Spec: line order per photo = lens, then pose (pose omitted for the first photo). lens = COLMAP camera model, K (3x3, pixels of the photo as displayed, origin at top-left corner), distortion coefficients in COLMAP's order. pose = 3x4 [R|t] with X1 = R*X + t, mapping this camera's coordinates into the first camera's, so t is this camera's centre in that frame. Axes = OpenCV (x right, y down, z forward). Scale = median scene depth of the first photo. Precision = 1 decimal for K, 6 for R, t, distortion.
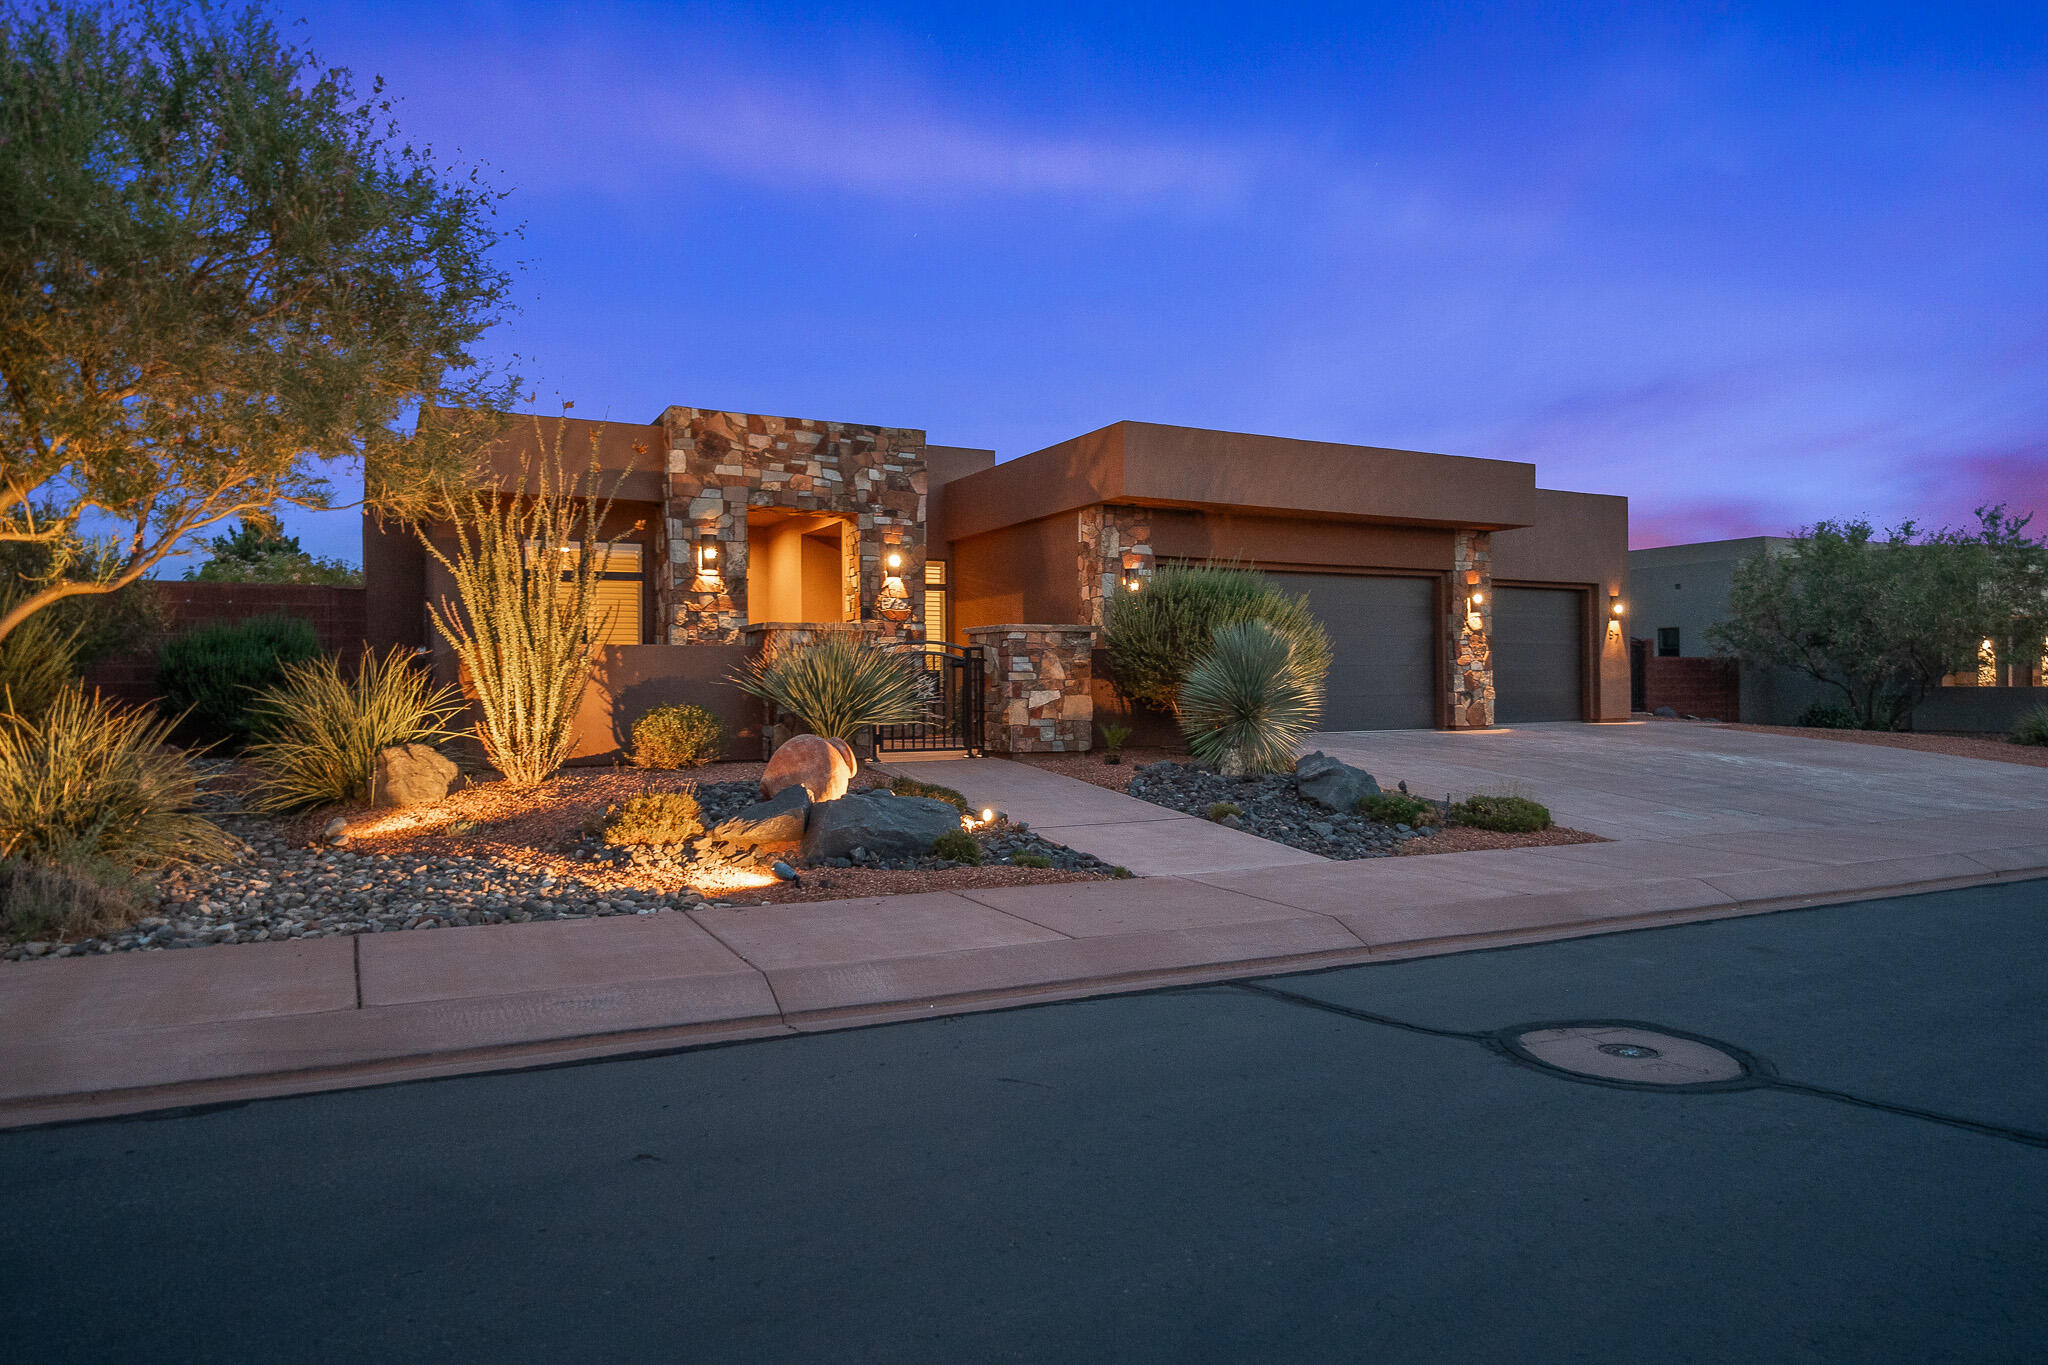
lens RADIAL K [[1256.3, 0, 1024.7], [0, 1256.3, 673.0], [0, 0, 1]] dist [0.004093, -0.000430]
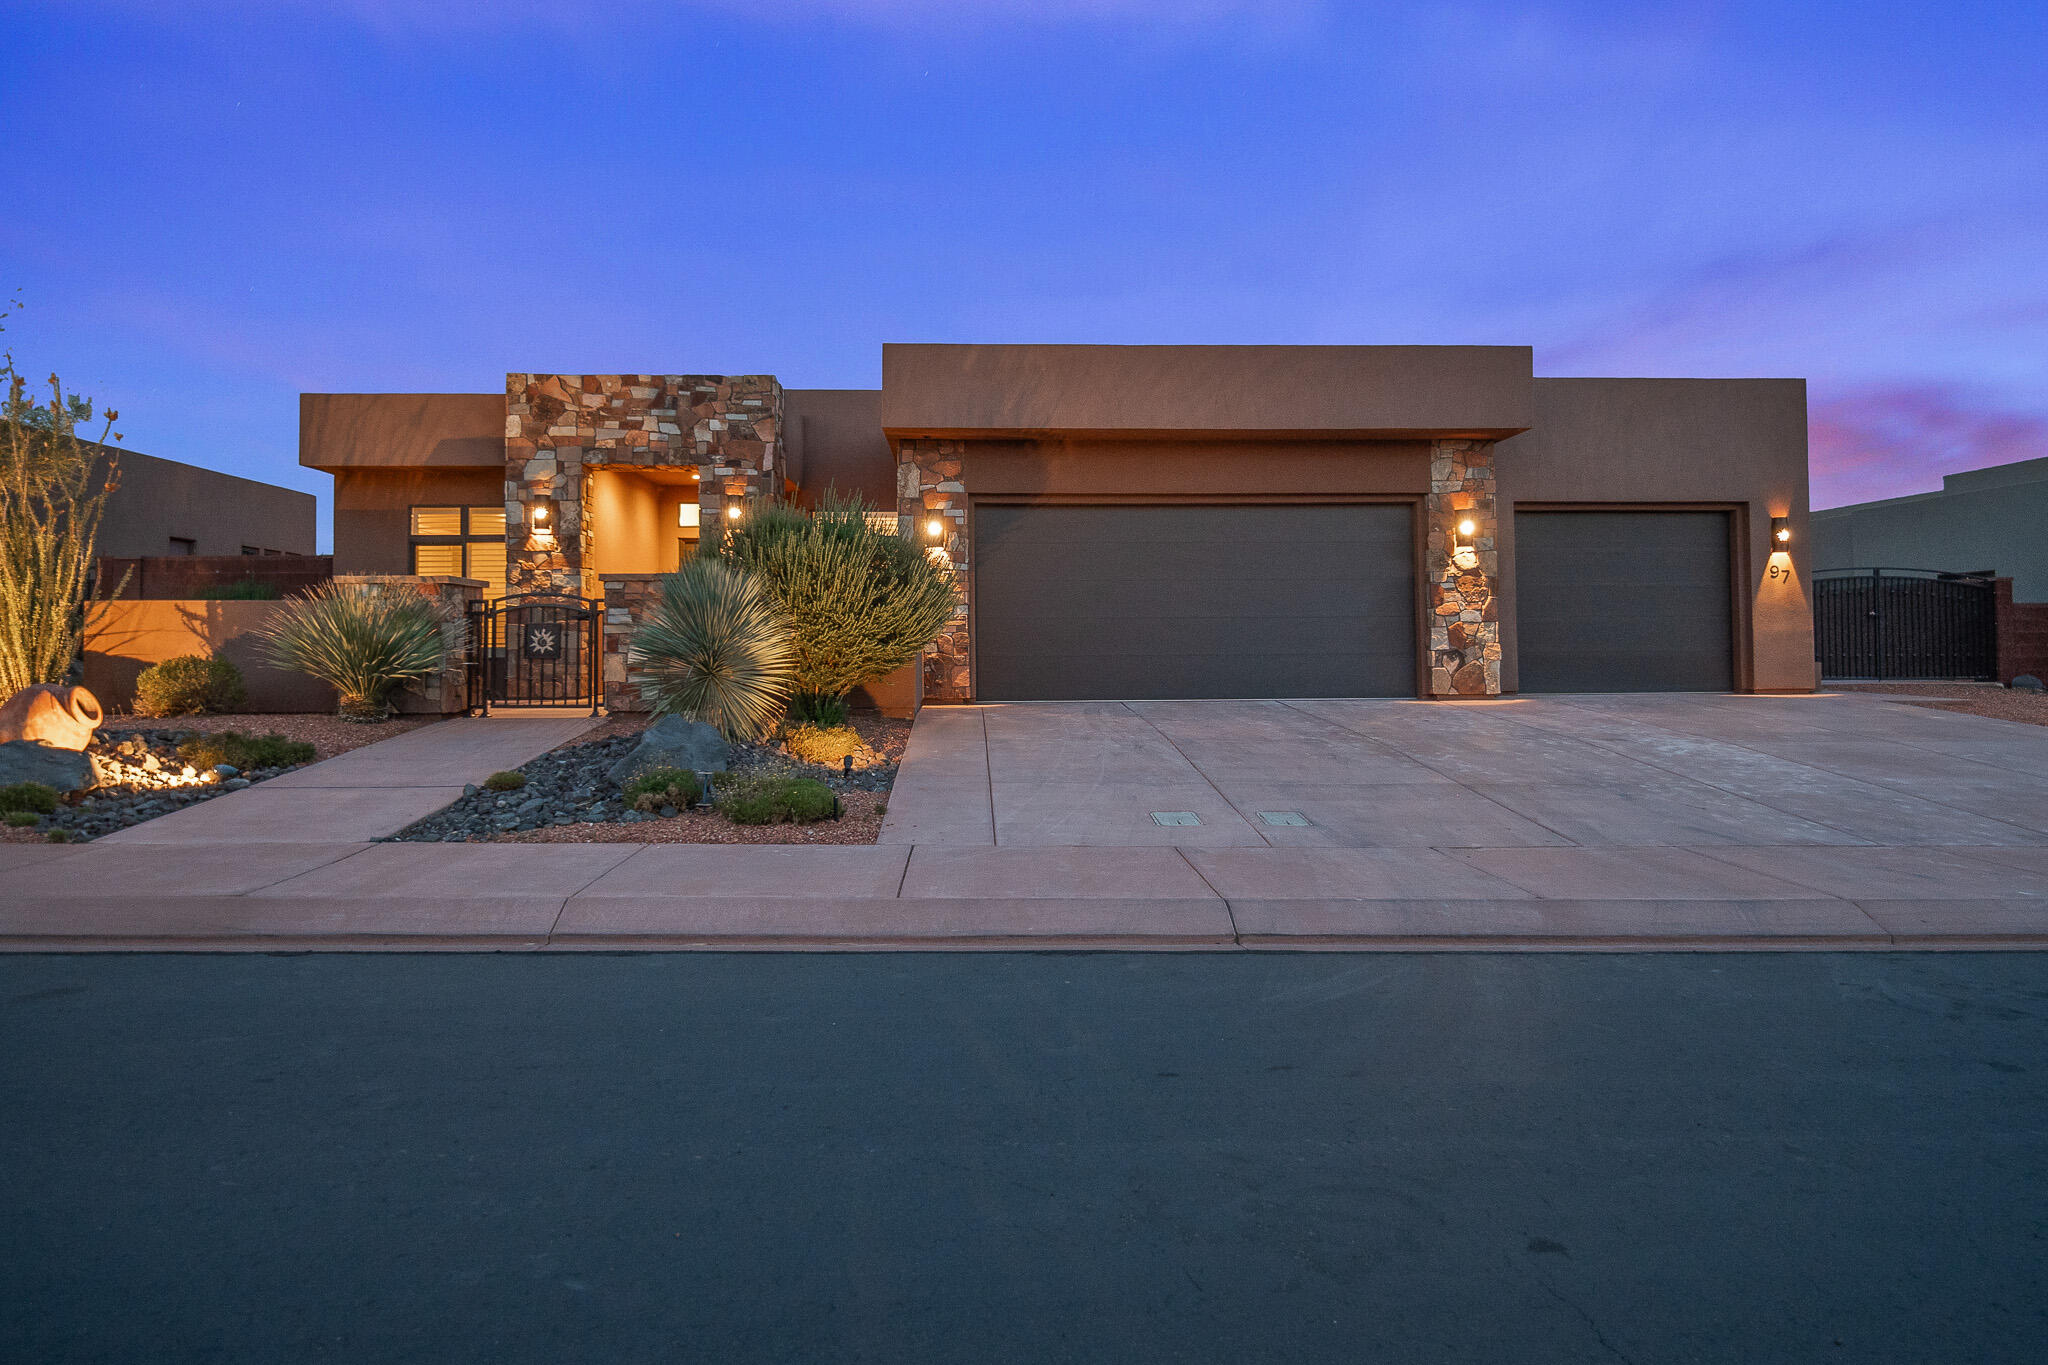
lens RADIAL K [[1256.3, 0, 1015.0], [0, 1256.3, 608.6], [0, 0, 1]] dist [0.004093, -0.000430]
pose [[0.904561, -0.012767, -0.426153, 0.504832], [0.003249, 0.999729, -0.023054, 0.007541], [0.426332, 0.019469, 0.904357, 0.221654]]
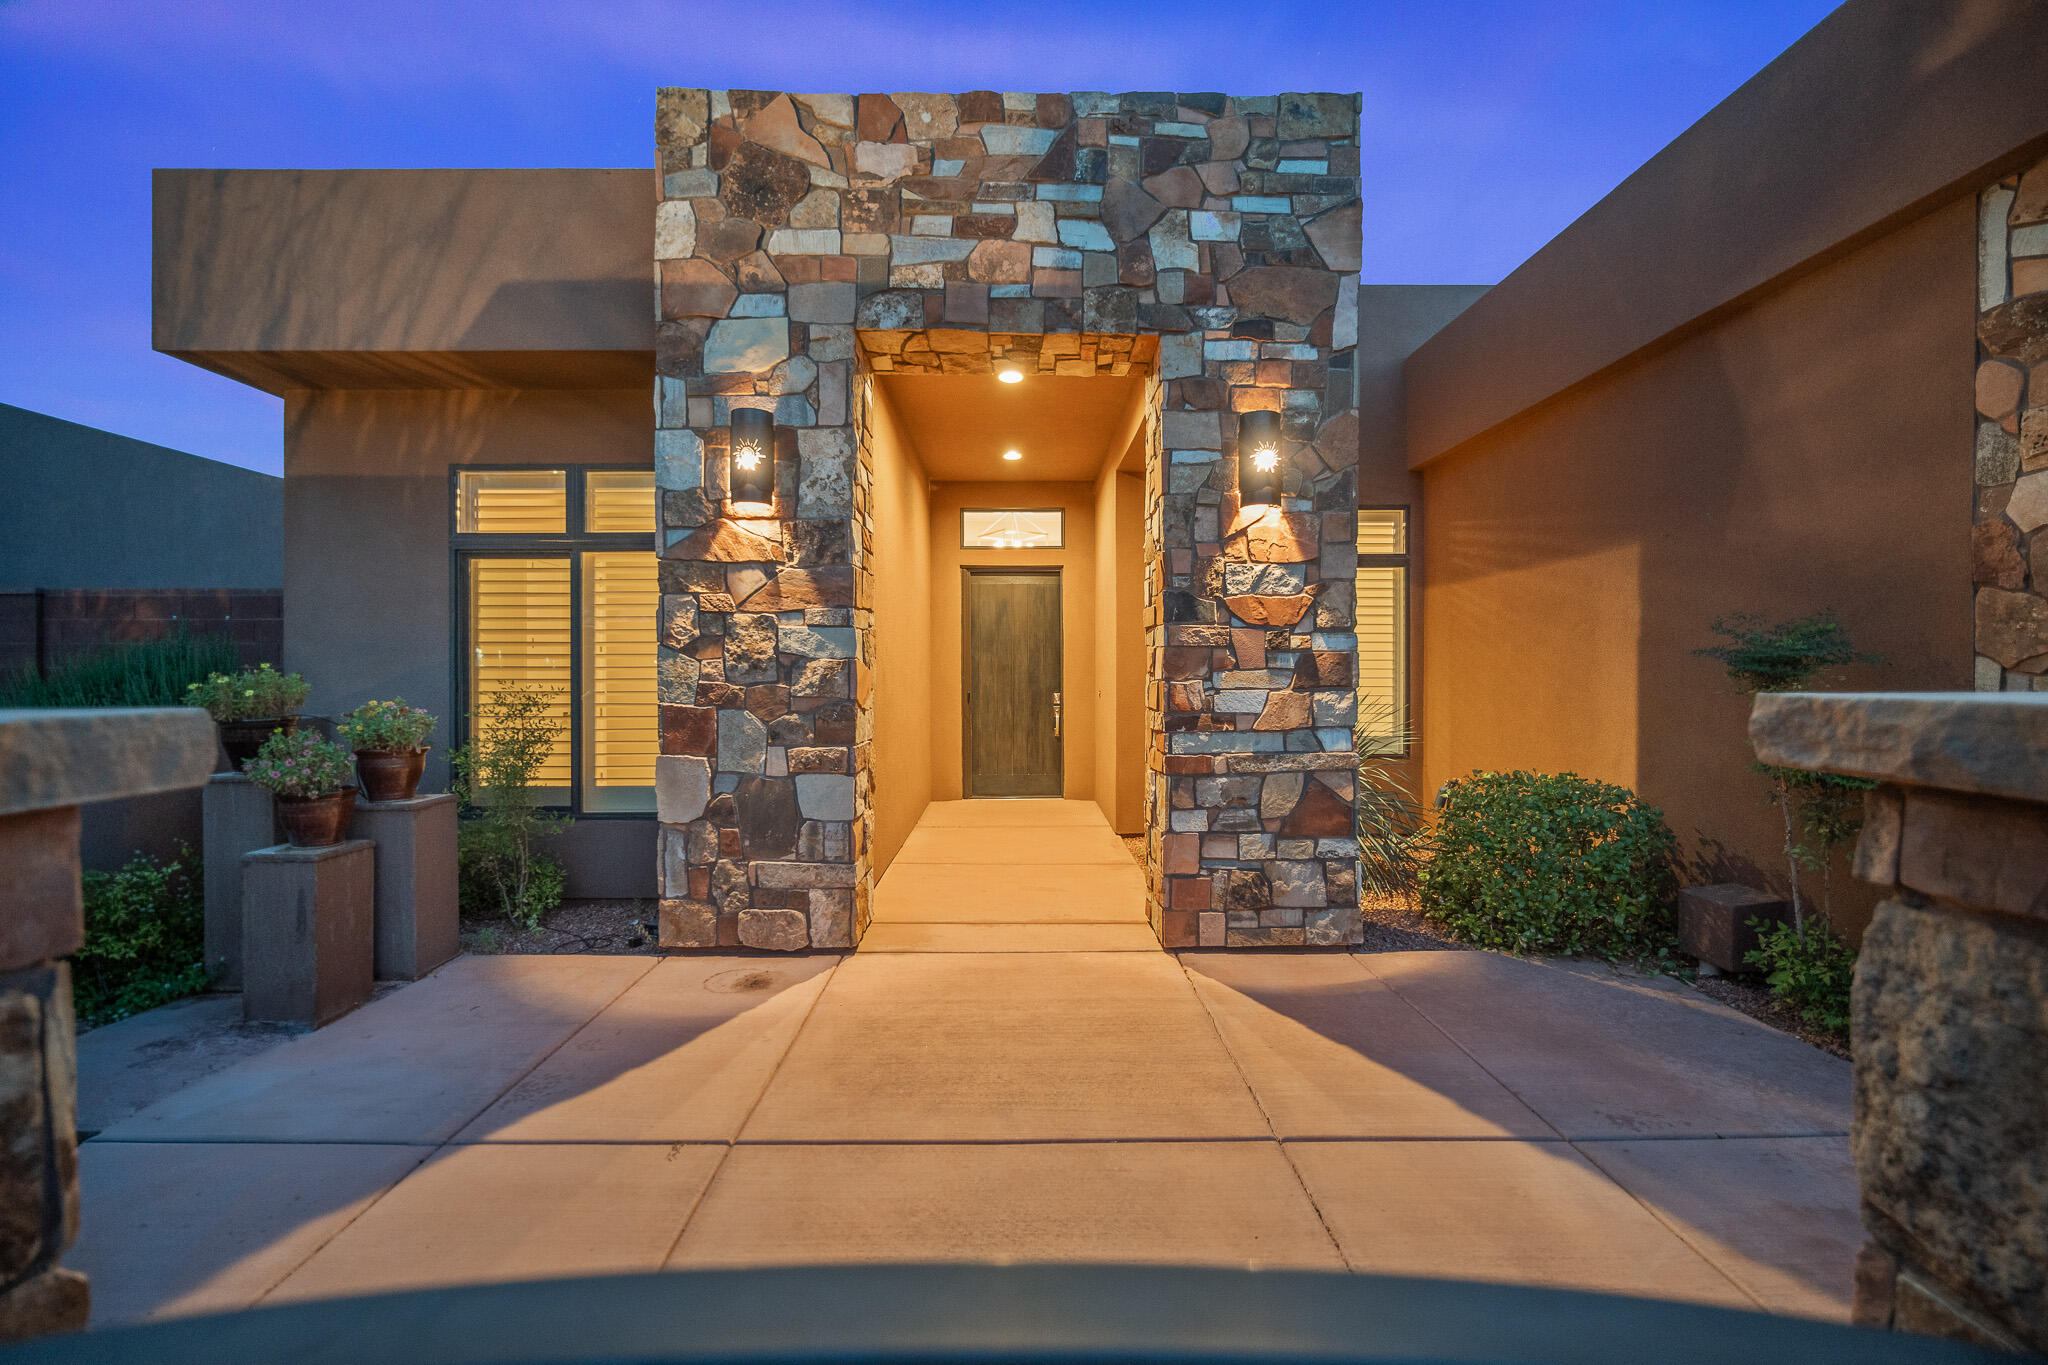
lens RADIAL K [[815.3, 0, 1026.6], [0, 815.3, 675.2], [0, 0, 1]] dist [-0.002817, -0.000282]
pose [[0.888914, 0.005998, -0.458035, -0.057217], [-0.001380, 0.999945, 0.010415, -0.030104], [0.458072, -0.008626, 0.888873, 0.766843]]
